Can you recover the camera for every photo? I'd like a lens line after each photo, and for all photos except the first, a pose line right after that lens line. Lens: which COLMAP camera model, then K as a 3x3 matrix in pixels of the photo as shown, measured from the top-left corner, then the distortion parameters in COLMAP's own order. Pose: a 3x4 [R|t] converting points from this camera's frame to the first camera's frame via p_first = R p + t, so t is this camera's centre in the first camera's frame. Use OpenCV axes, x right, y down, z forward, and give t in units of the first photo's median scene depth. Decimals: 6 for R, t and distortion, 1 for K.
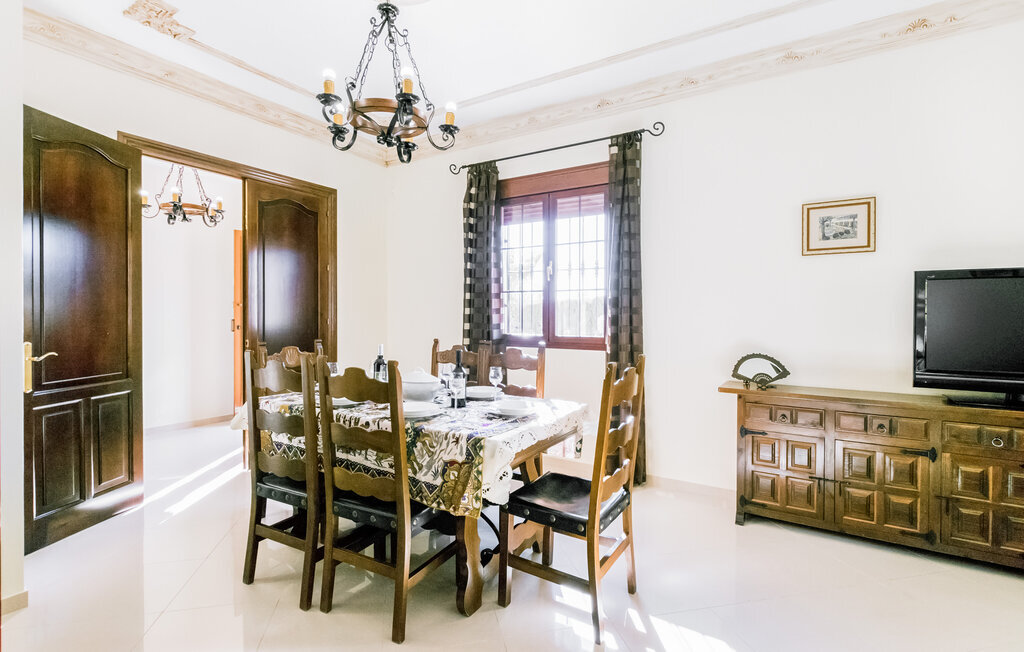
lens RADIAL K [[461.0, 0, 515.0], [0, 461.0, 329.2], [0, 0, 1]] dist [-0.001276, -0.000140]
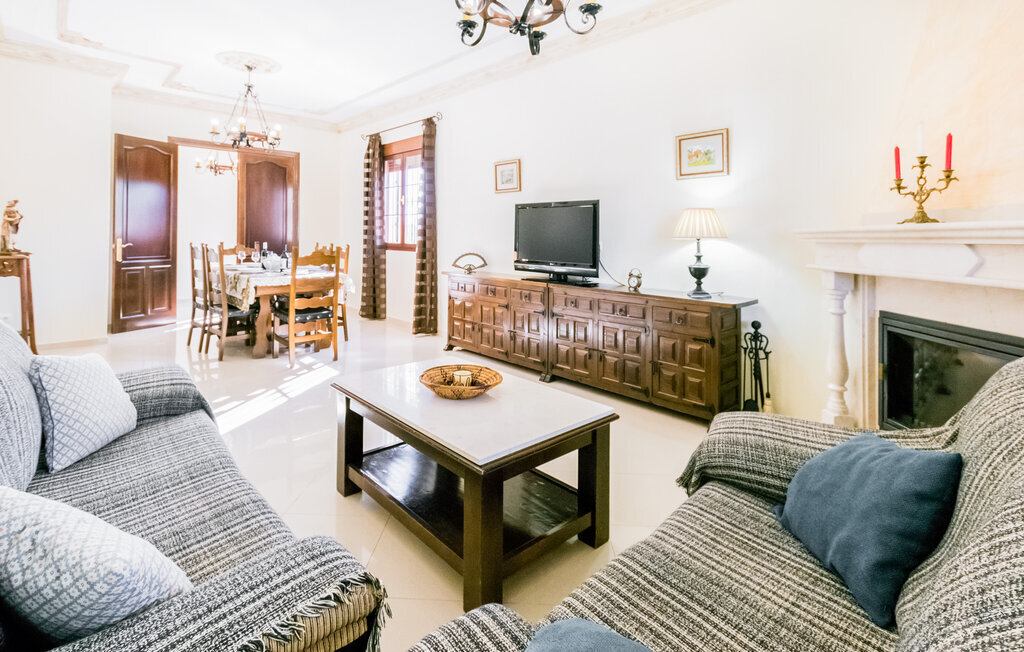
lens RADIAL K [[501.5, 0, 512.6], [0, 501.5, 232.1], [0, 0, 1]] dist [0.025984, 0.000023]
pose [[0.959492, 0.000075, -0.281735, 0.957478], [-0.008572, 0.999545, -0.028927, 0.024591], [0.281605, 0.030171, 0.959056, -0.564701]]
